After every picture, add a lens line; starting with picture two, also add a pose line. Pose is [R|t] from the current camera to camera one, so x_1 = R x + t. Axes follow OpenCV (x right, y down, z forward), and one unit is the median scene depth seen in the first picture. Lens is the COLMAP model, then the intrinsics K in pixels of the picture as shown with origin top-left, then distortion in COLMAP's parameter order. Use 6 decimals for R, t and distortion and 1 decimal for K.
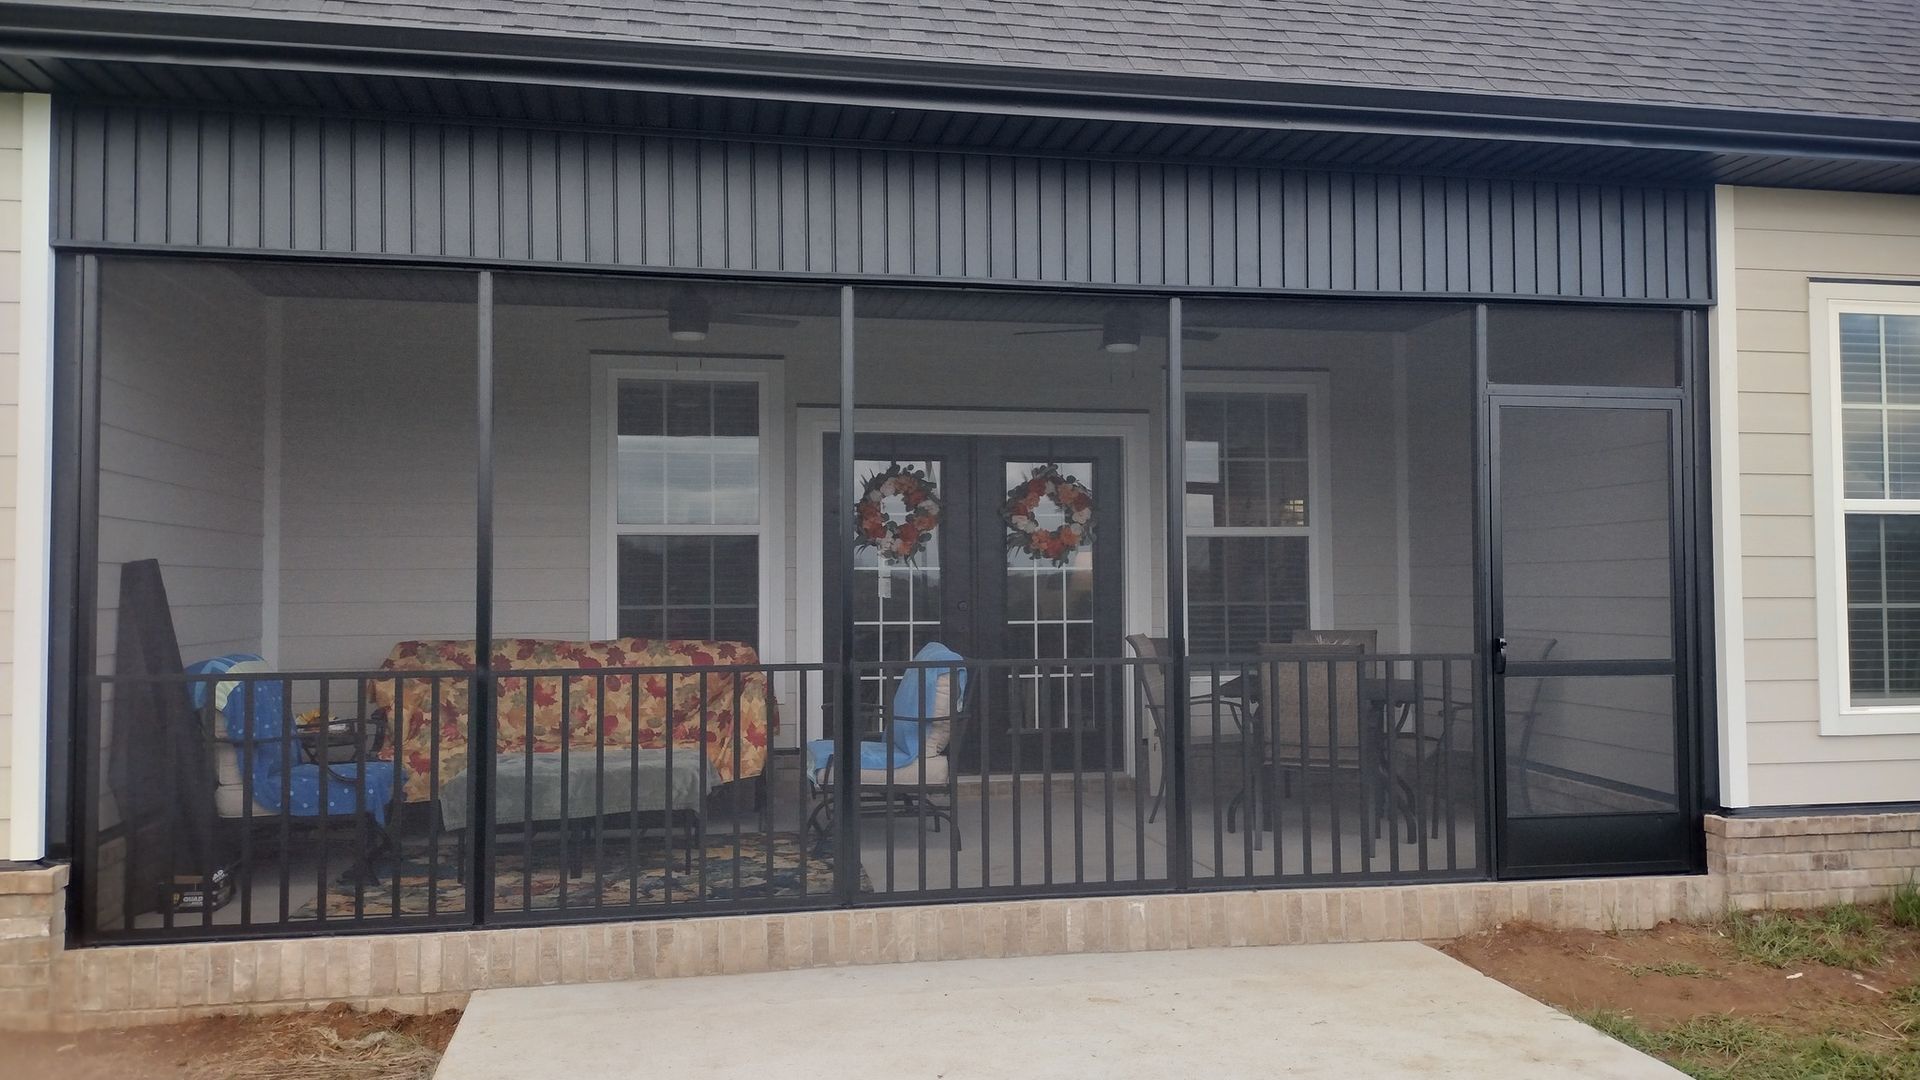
lens RADIAL K [[1478.5, 0, 960.0], [0, 1478.5, 540.0], [0, 0, 1]] dist [0.086134, -0.076707]
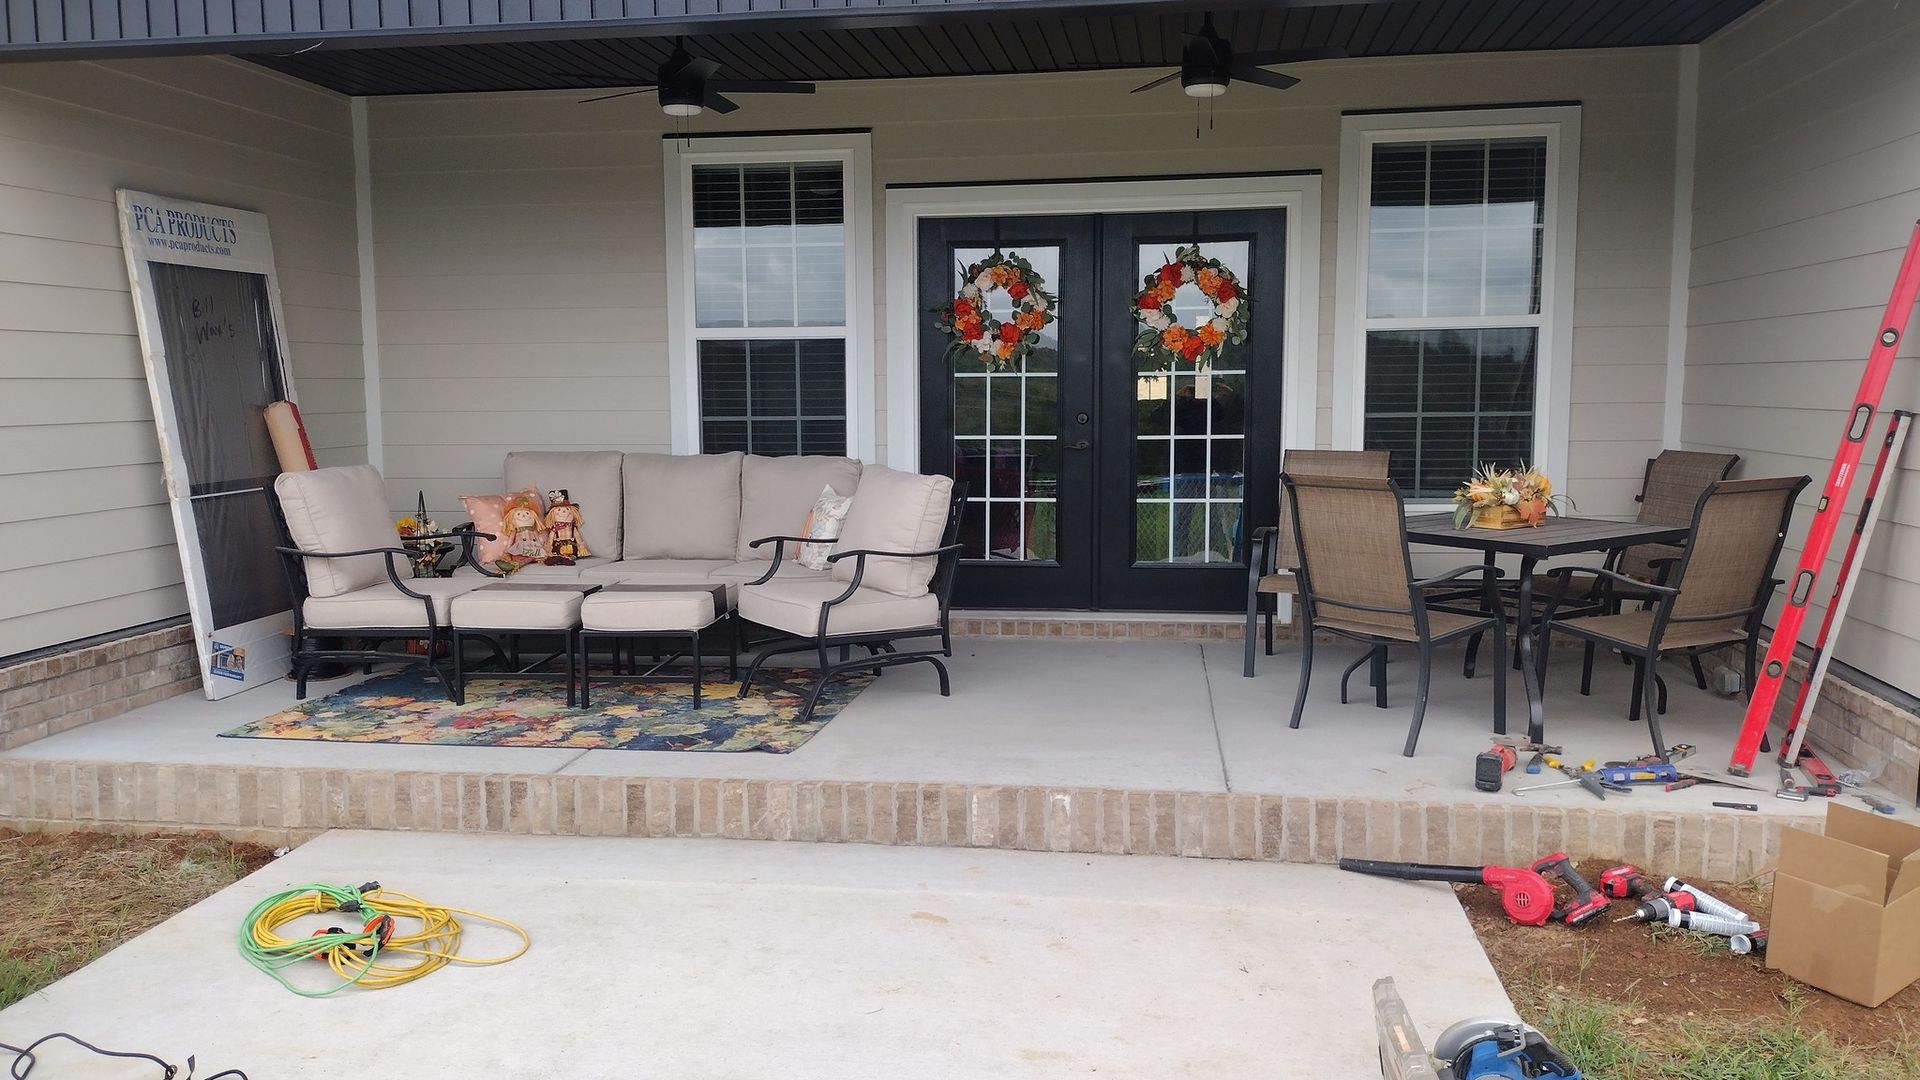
lens RADIAL K [[1478.5, 0, 960.0], [0, 1478.5, 540.0], [0, 0, 1]] dist [0.086134, -0.076707]
pose [[0.943312, 0.031576, -0.330401, 0.298892], [0.014990, 0.990396, 0.137446, -0.005769], [0.331568, -0.134608, 0.933779, 0.220083]]
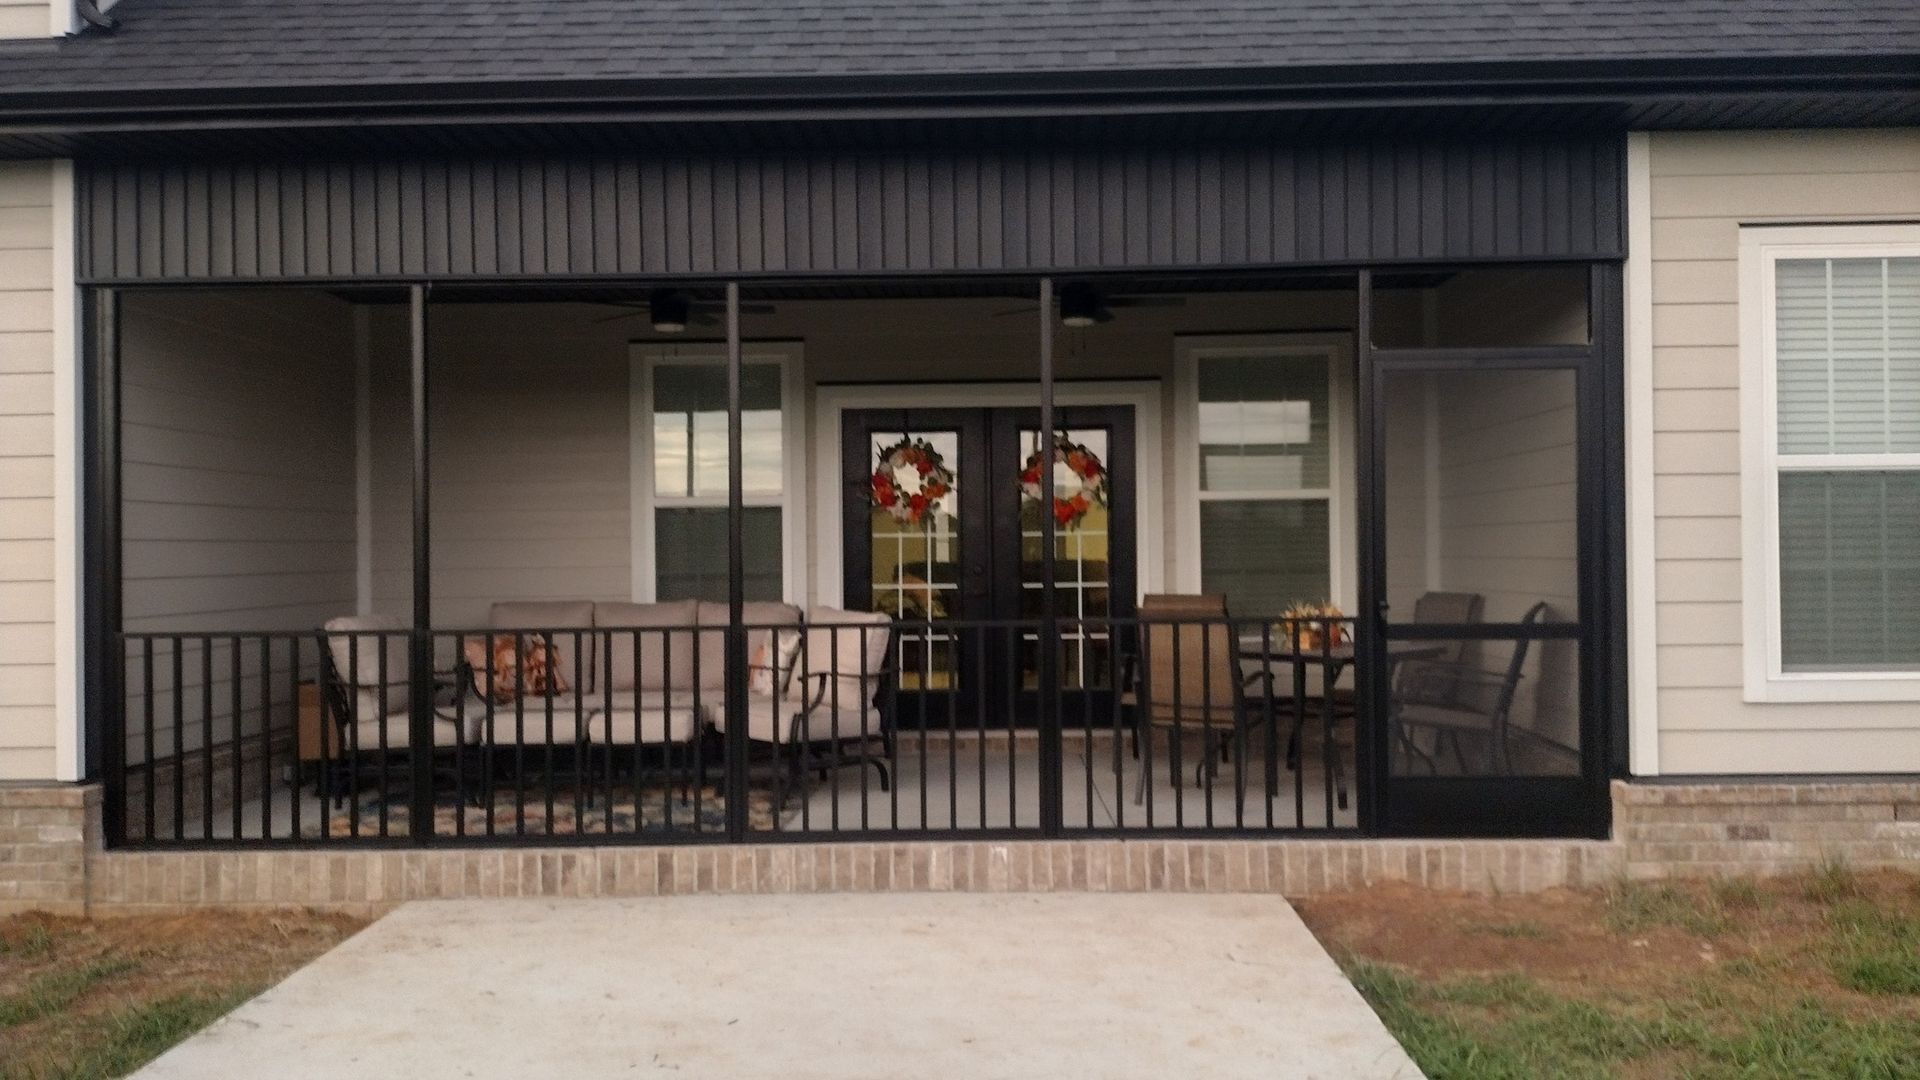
lens RADIAL K [[1478.5, 0, 960.0], [0, 1478.5, 540.0], [0, 0, 1]] dist [0.086134, -0.076707]
pose [[0.976628, -0.008757, -0.214756, 0.291897], [0.014794, 0.999539, 0.026520, -0.006397], [0.214425, -0.029078, 0.976308, -0.040876]]
